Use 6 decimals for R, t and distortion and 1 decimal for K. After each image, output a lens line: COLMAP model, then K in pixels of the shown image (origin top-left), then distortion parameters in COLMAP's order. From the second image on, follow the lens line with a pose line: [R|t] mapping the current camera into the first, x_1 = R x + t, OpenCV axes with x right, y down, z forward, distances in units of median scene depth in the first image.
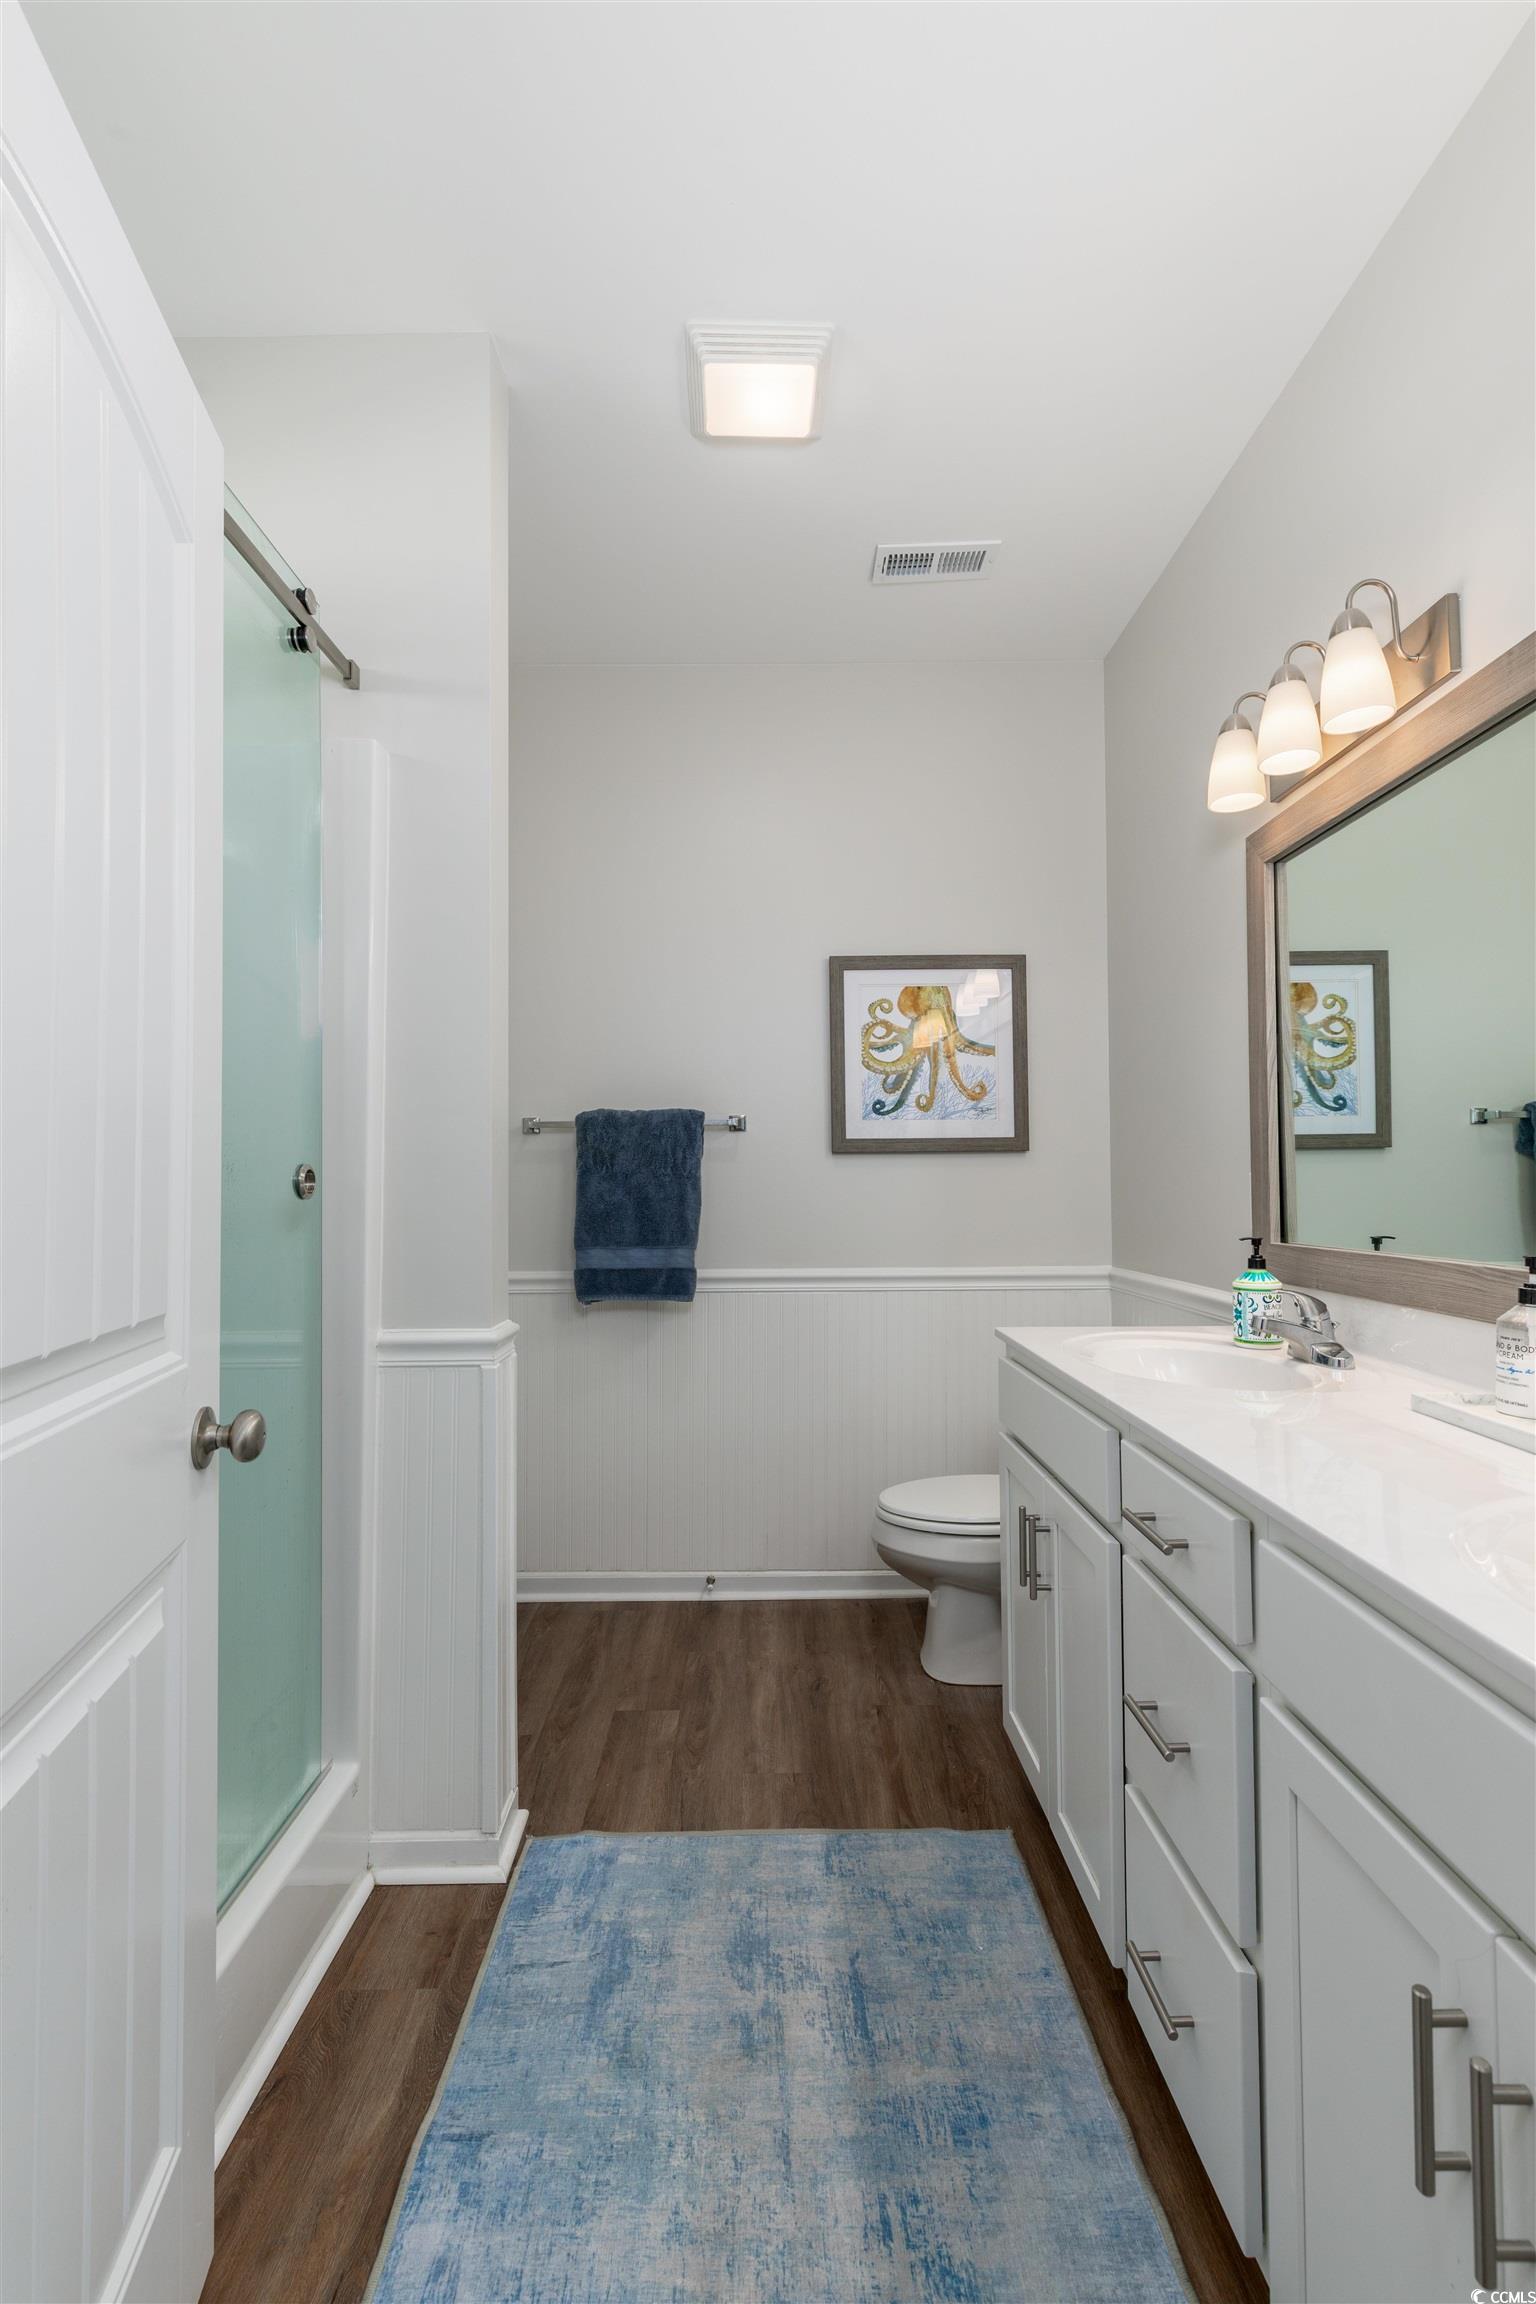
lens RADIAL K [[1039.3, 0, 769.3], [0, 1039.3, 1154.0], [0, 0, 1]] dist [0.000255, 0.002094]
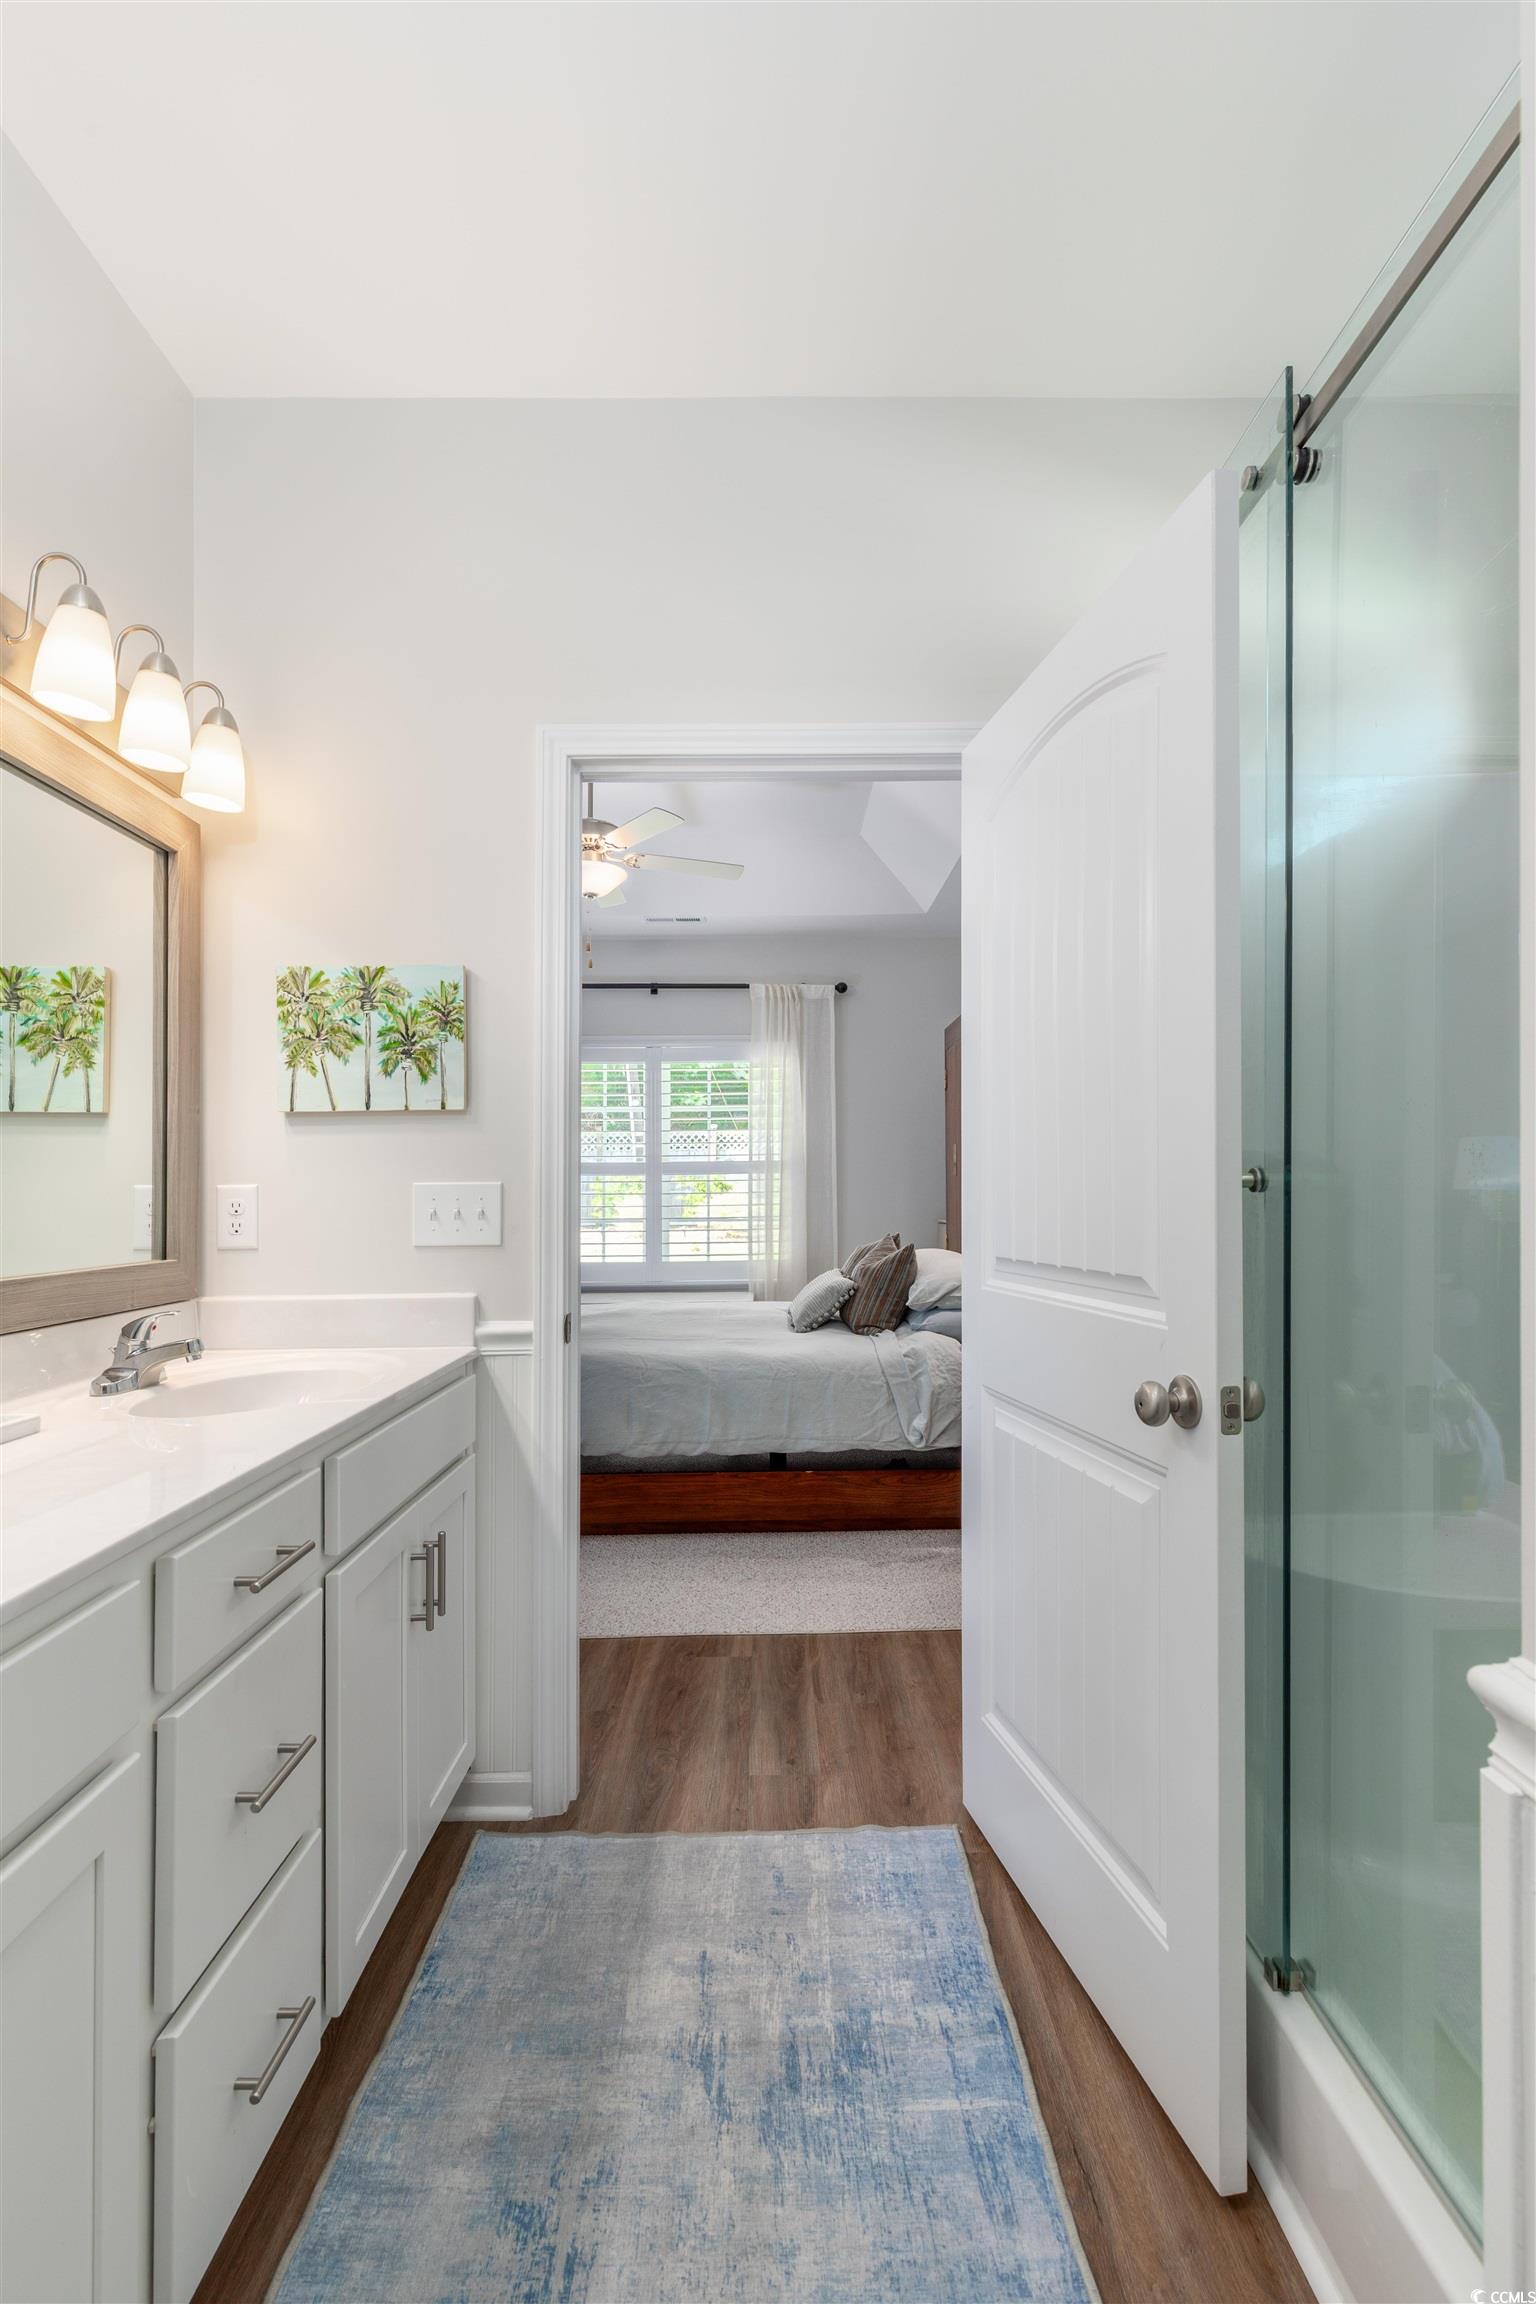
lens RADIAL K [[1039.3, 0, 772.0], [0, 1039.3, 1164.9], [0, 0, 1]] dist [0.000255, 0.002094]
pose [[-0.999841, 0.017172, 0.004711, -0.097967], [0.016961, 0.998985, -0.041726, 0.051132], [-0.005423, -0.041640, -0.999118, 2.018257]]
